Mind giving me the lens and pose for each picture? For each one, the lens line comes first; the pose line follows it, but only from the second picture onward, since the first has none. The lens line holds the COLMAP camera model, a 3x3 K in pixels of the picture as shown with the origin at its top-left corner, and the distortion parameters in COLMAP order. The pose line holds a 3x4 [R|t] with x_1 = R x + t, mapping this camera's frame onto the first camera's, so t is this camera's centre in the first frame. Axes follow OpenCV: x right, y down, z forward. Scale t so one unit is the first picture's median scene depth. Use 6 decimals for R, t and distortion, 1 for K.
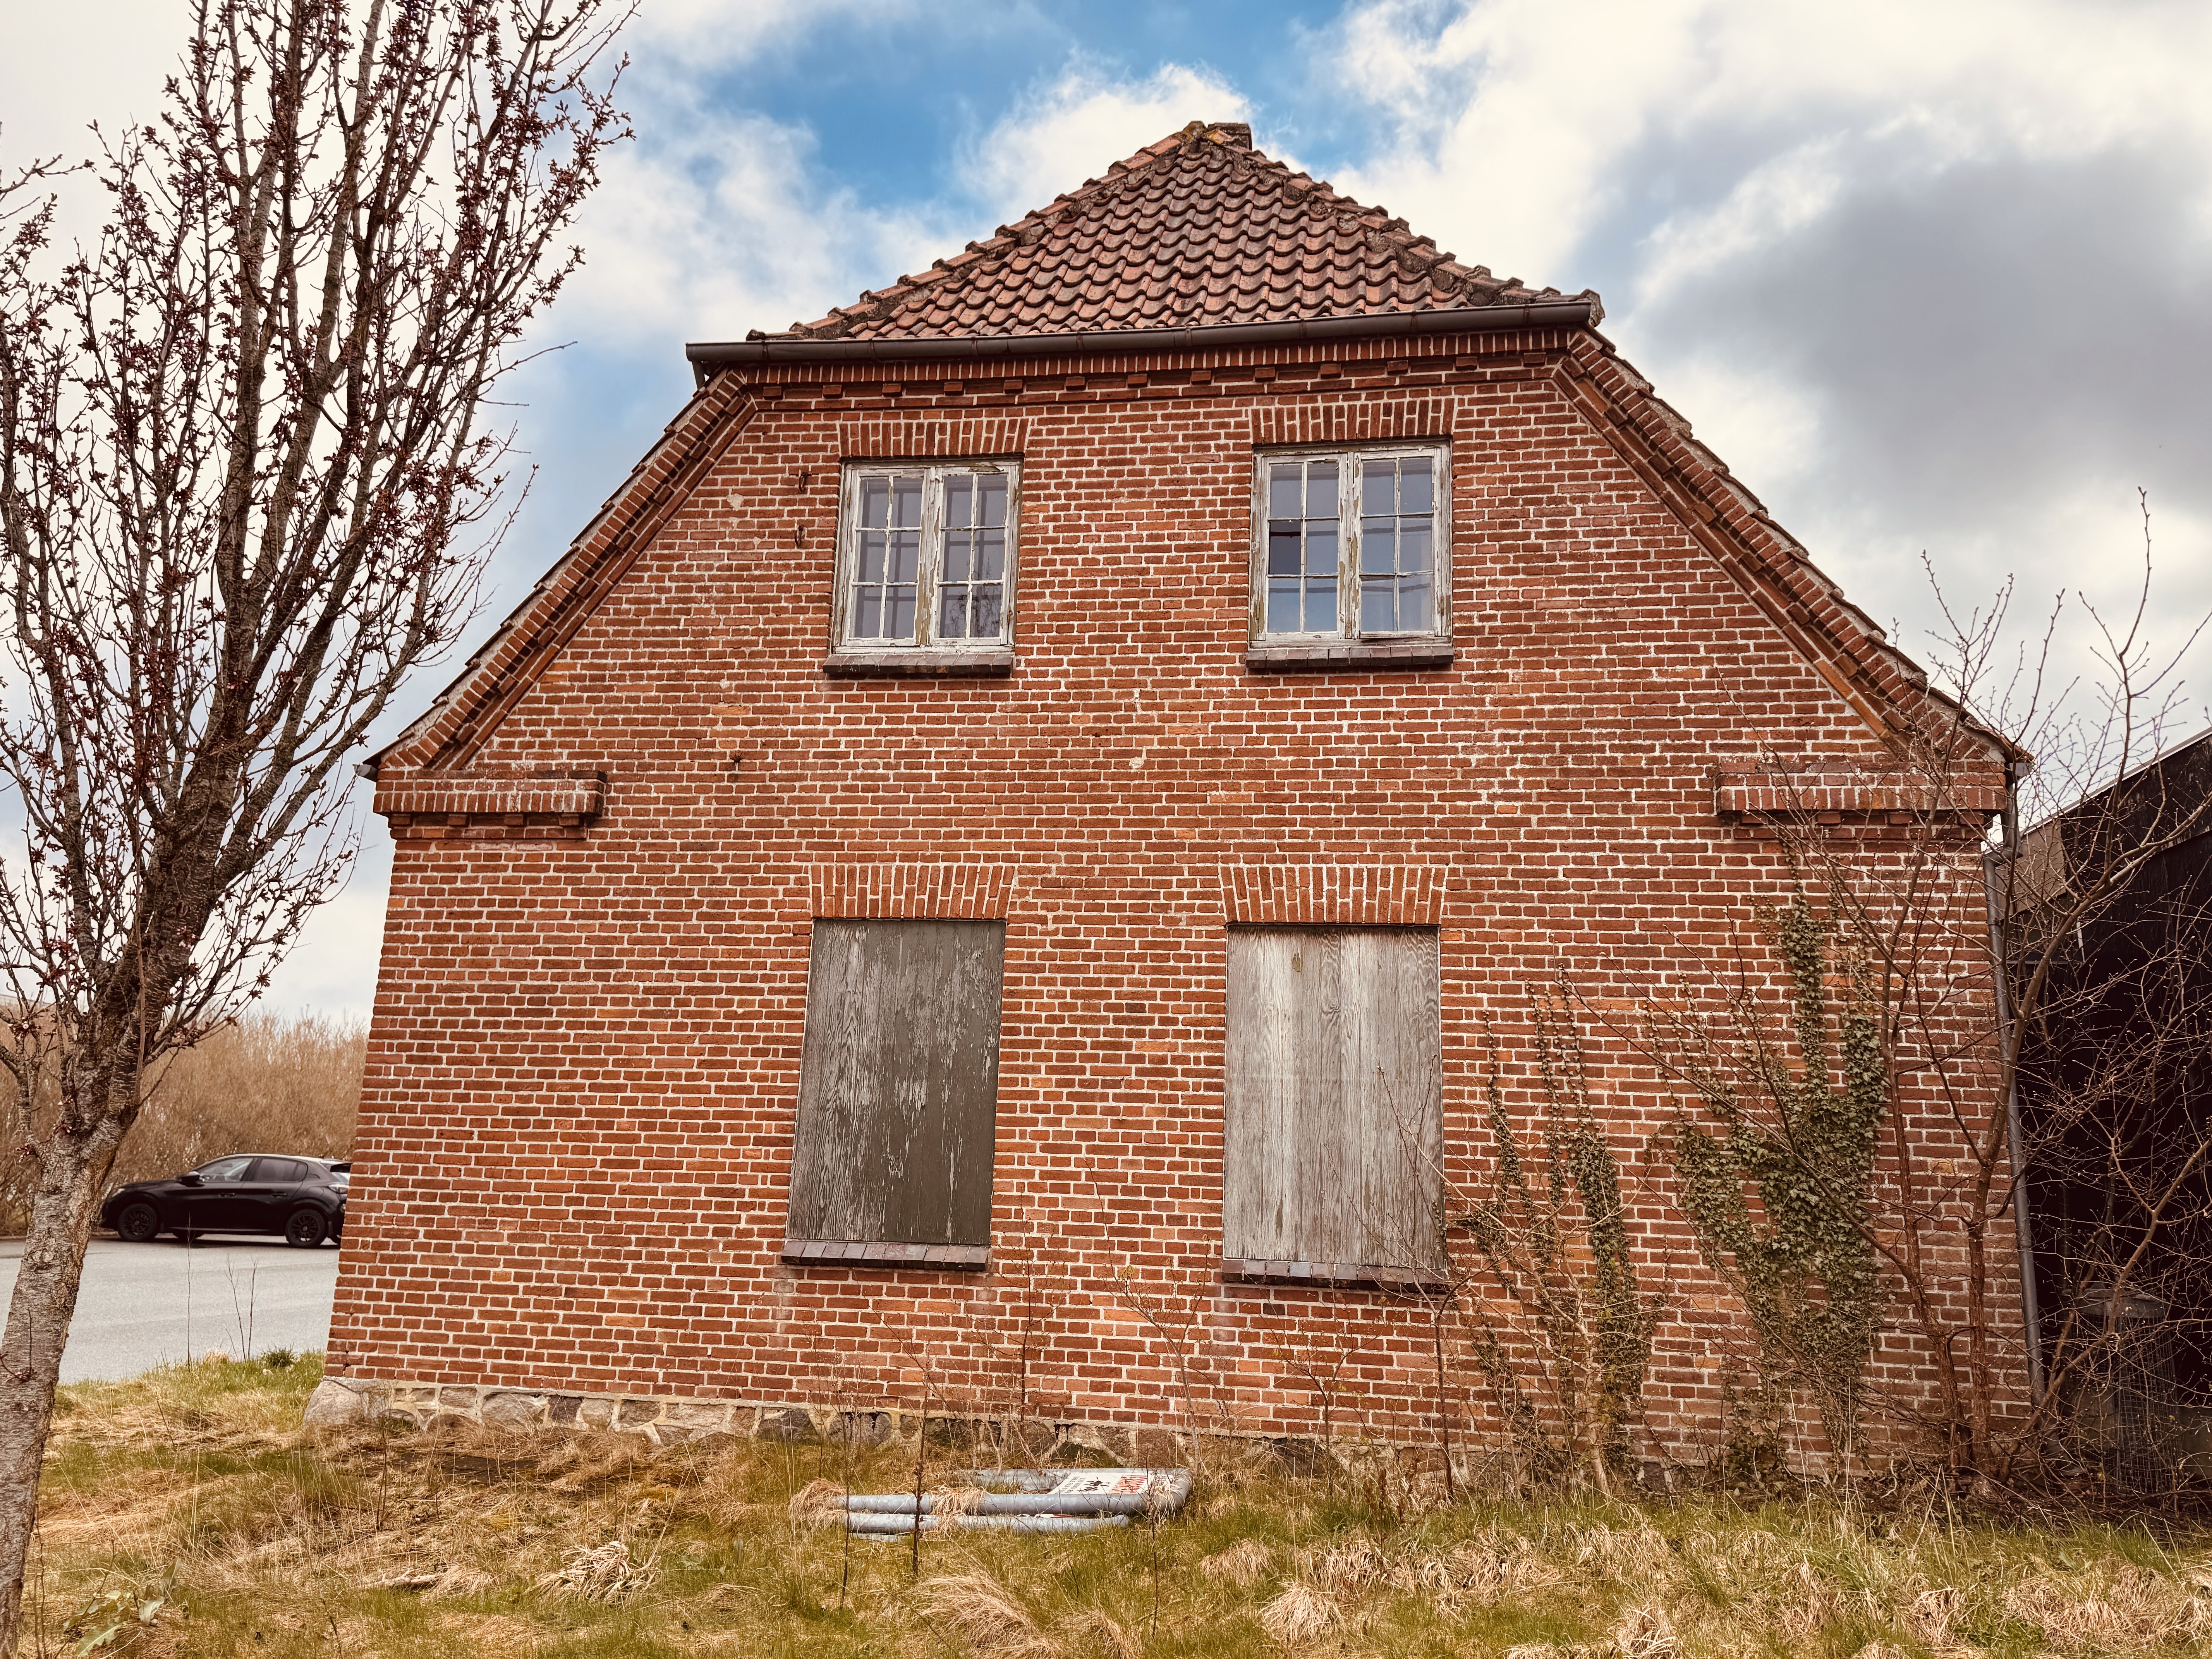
lens RADIAL K [[1441.0, 0, 1106.0], [0, 1441.0, 829.5], [0, 0, 1]] dist [0.177211, -0.328829]
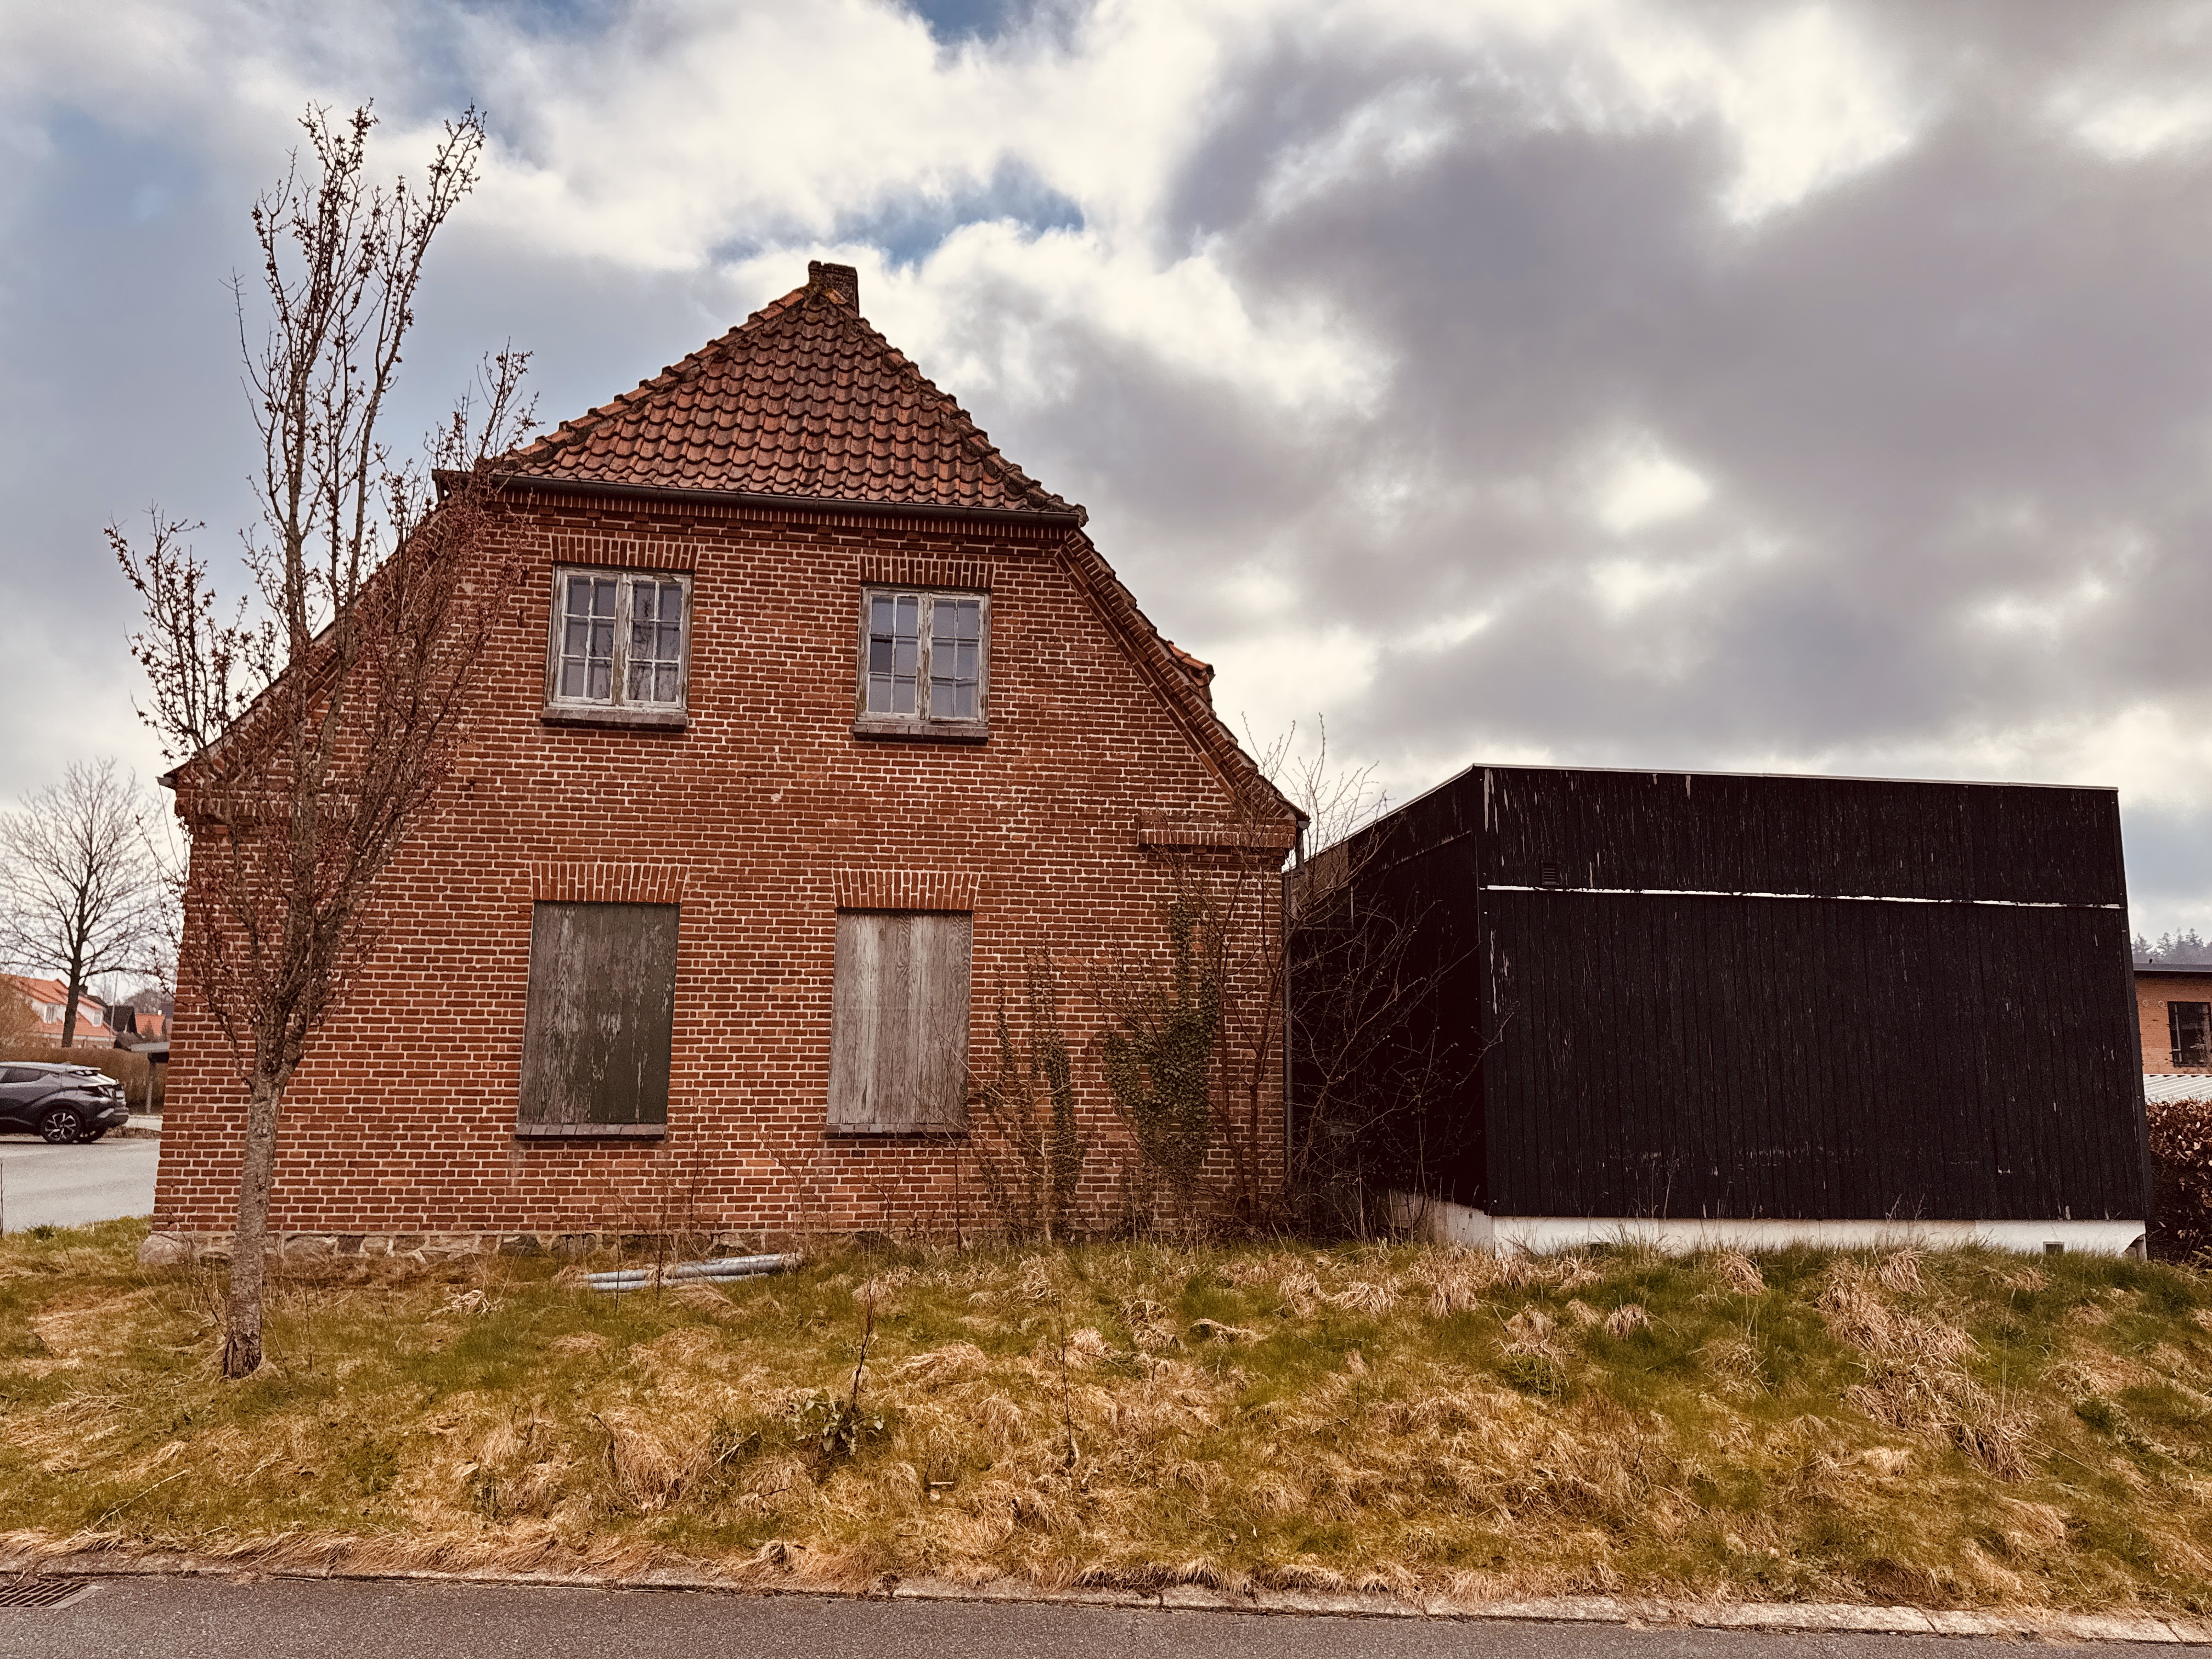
lens RADIAL K [[1680.4, 0, 1106.0], [0, 1680.4, 829.5], [0, 0, 1]] dist [0.215105, -0.497739]
pose [[0.965749, 0.021720, 0.258569, -0.101213], [-0.034579, 0.998375, 0.045291, -0.105653], [-0.257165, -0.052680, 0.964931, -0.762257]]
